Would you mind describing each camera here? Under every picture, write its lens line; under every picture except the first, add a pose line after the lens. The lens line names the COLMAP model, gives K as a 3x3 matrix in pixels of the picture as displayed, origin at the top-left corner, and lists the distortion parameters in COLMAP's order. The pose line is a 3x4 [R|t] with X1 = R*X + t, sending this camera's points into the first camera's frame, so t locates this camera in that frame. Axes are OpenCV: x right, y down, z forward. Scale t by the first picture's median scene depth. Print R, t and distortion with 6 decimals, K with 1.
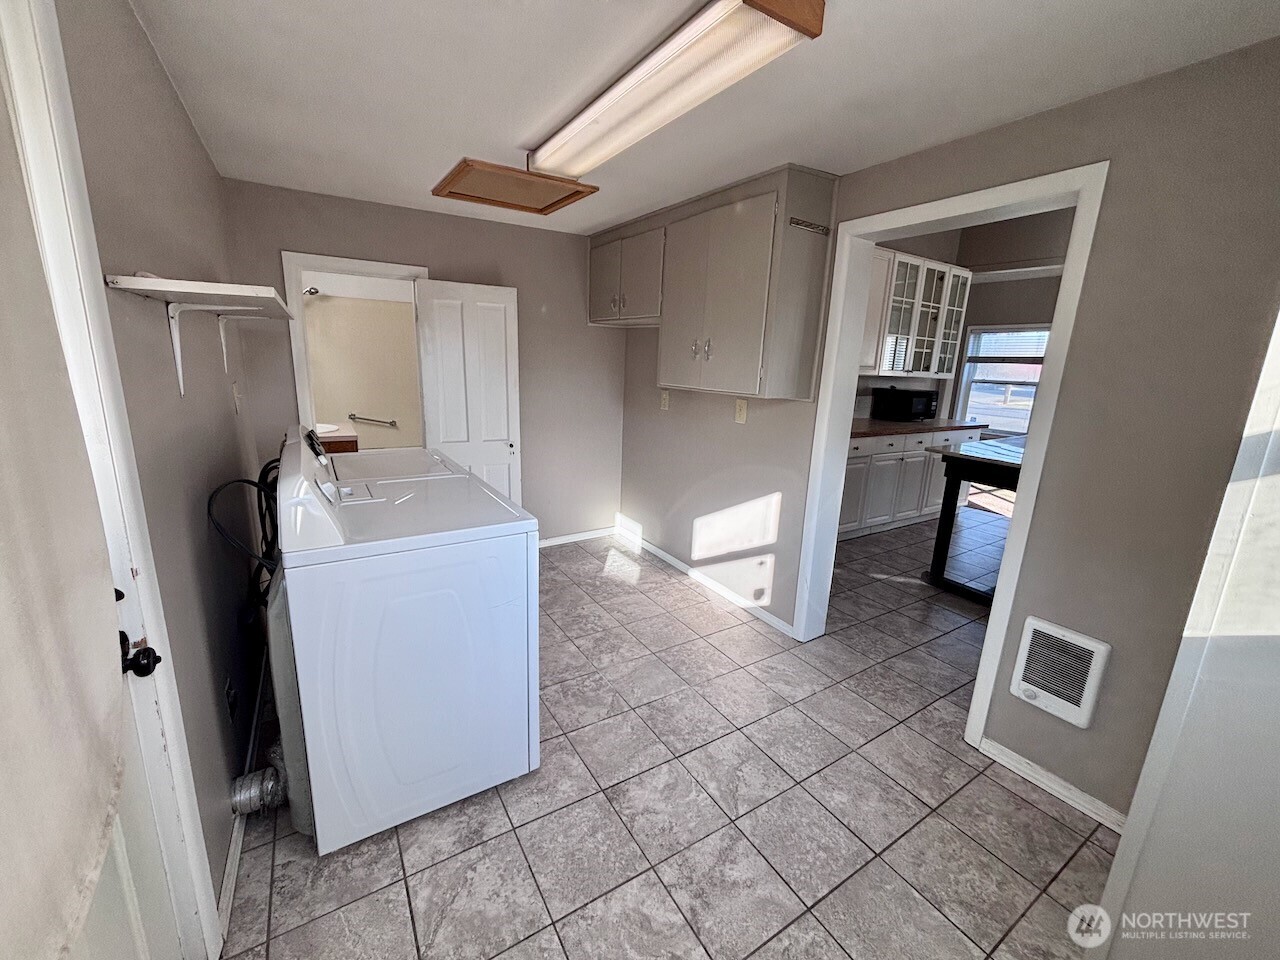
lens RADIAL K [[513.5, 0, 635.5], [0, 513.5, 475.4], [0, 0, 1]] dist [-0.003456, -0.000221]
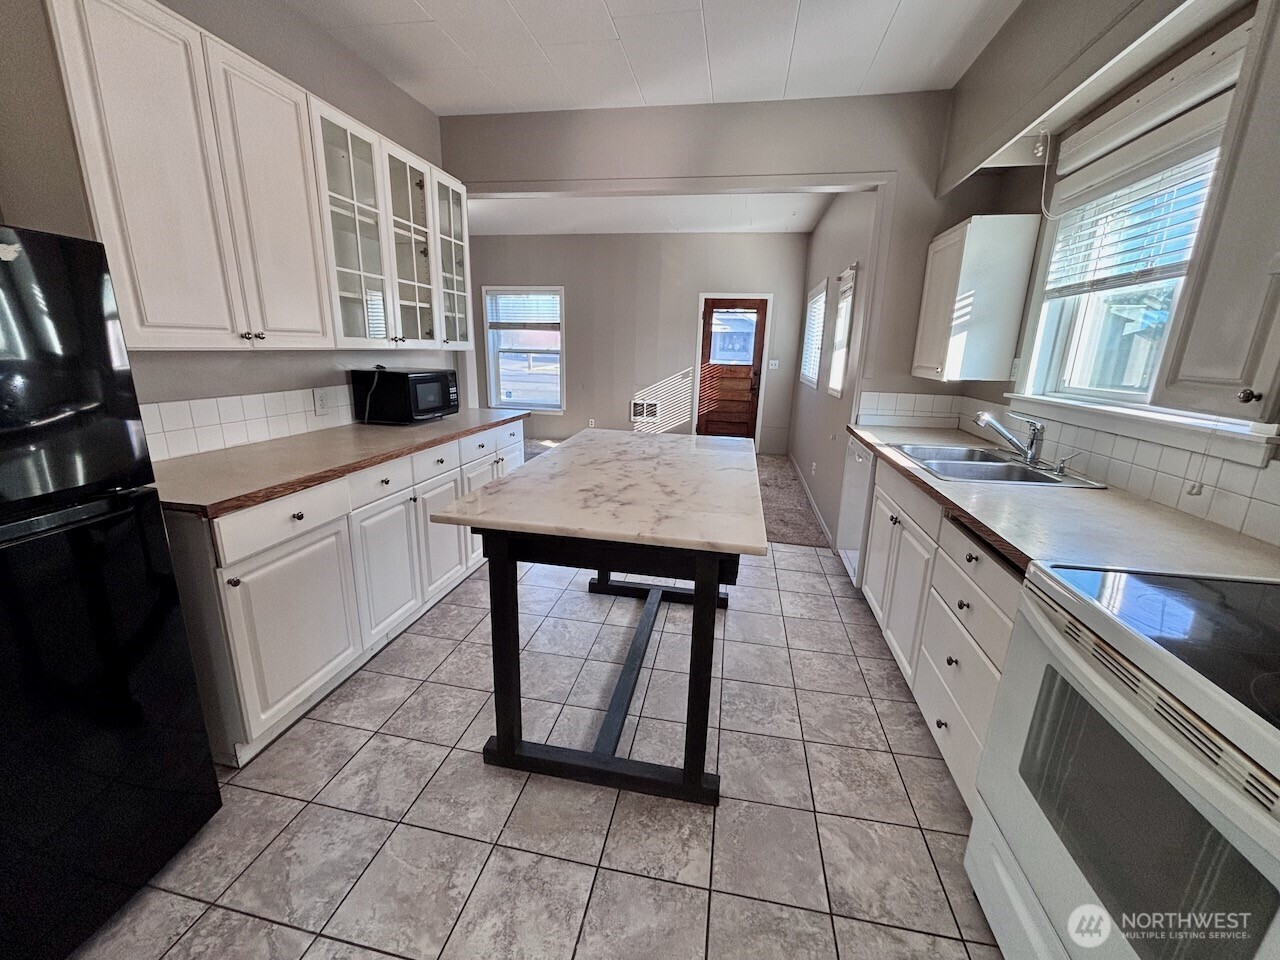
lens RADIAL K [[526.0, 0, 640.0], [0, 526.0, 480.0], [0, 0, 1]] dist [-0.003420, -0.000284]
pose [[0.677309, -0.203698, 0.706937, 0.264599], [0.164086, 0.978527, 0.124746, -0.076689], [-0.717167, 0.031507, 0.696188, 0.394227]]
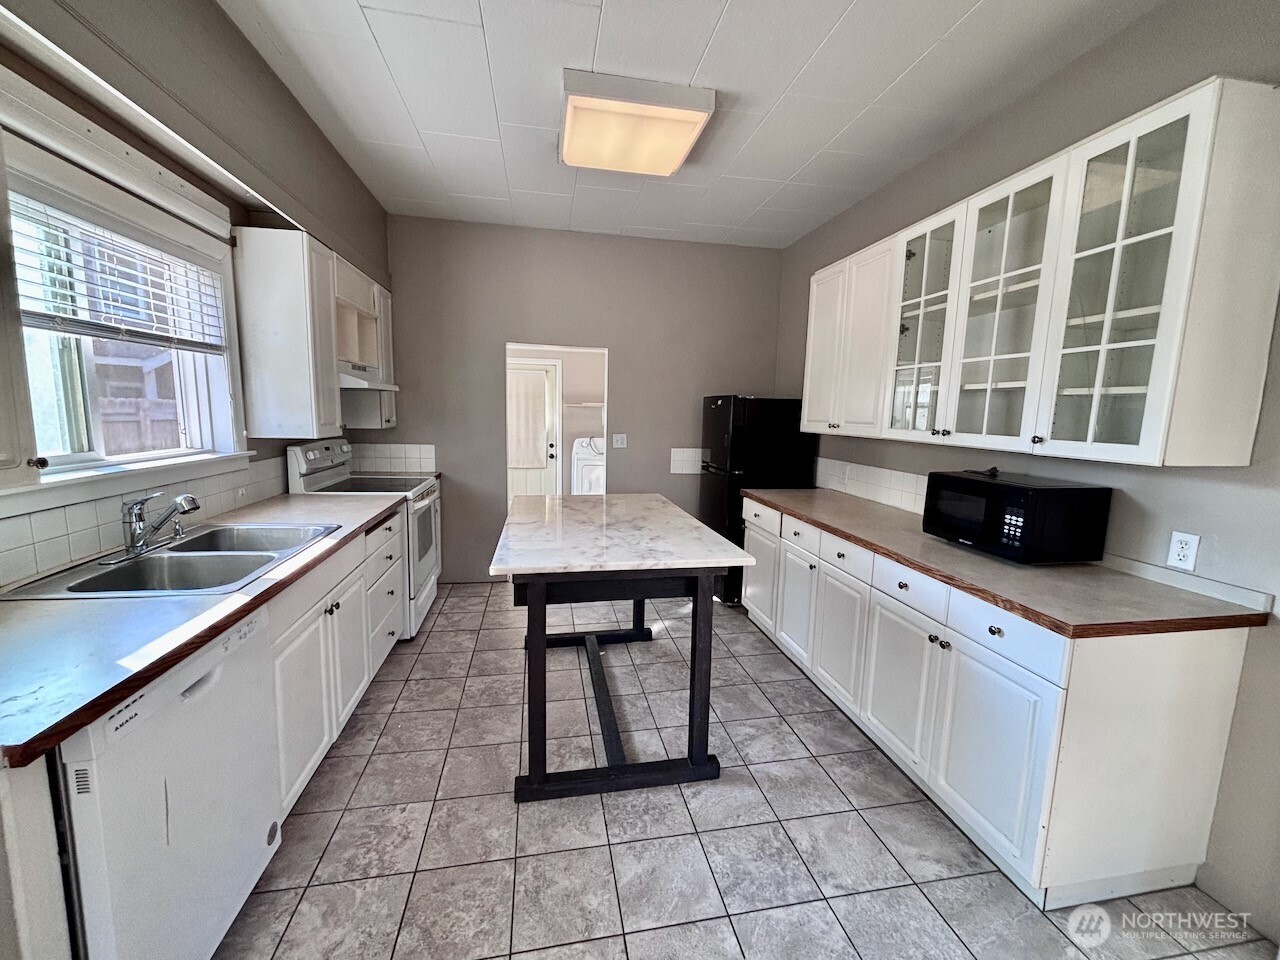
lens RADIAL K [[513.5, 0, 635.5], [0, 513.5, 475.4], [0, 0, 1]] dist [-0.003456, -0.000221]
pose [[-0.366093, 0.066792, -0.928178, 1.078570], [-0.242555, 0.956095, 0.164469, -0.173448], [0.898411, 0.285345, -0.333819, 0.910642]]
